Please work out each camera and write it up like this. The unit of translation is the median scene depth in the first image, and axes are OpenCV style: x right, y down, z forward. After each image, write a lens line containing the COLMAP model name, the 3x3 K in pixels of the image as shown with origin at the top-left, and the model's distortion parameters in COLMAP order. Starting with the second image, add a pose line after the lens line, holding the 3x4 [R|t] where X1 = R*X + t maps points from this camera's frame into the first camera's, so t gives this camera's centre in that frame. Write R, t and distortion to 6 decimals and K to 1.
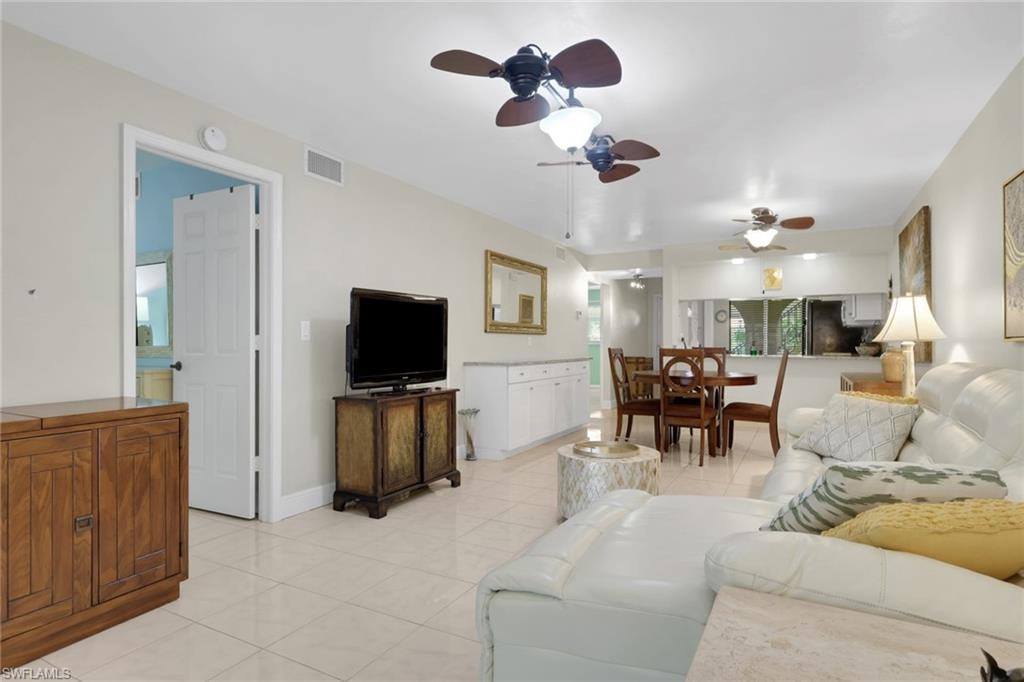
lens RADIAL K [[547.0, 0, 528.8], [0, 547.0, 341.4], [0, 0, 1]] dist [-0.003502, 0.000089]
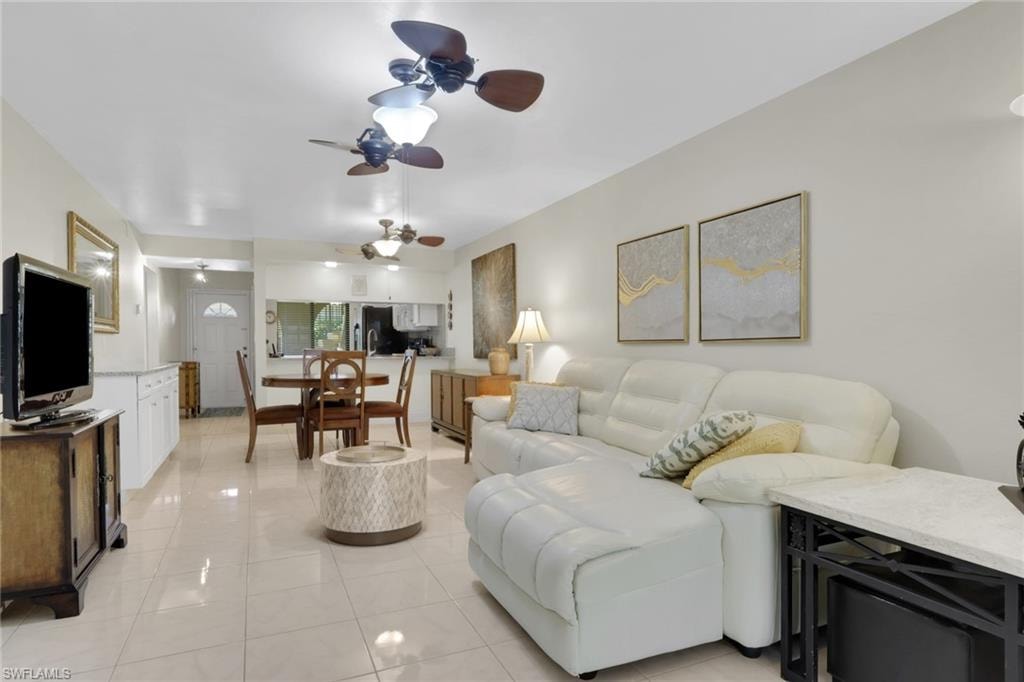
lens RADIAL K [[556.1, 0, 522.6], [0, 556.1, 349.7], [0, 0, 1]] dist [-0.002723, -0.000301]
pose [[0.617575, -0.008335, 0.786468, -0.288187], [0.000942, 0.999951, 0.009857, 0.001986], [-0.786511, -0.005347, 0.617553, 0.111520]]
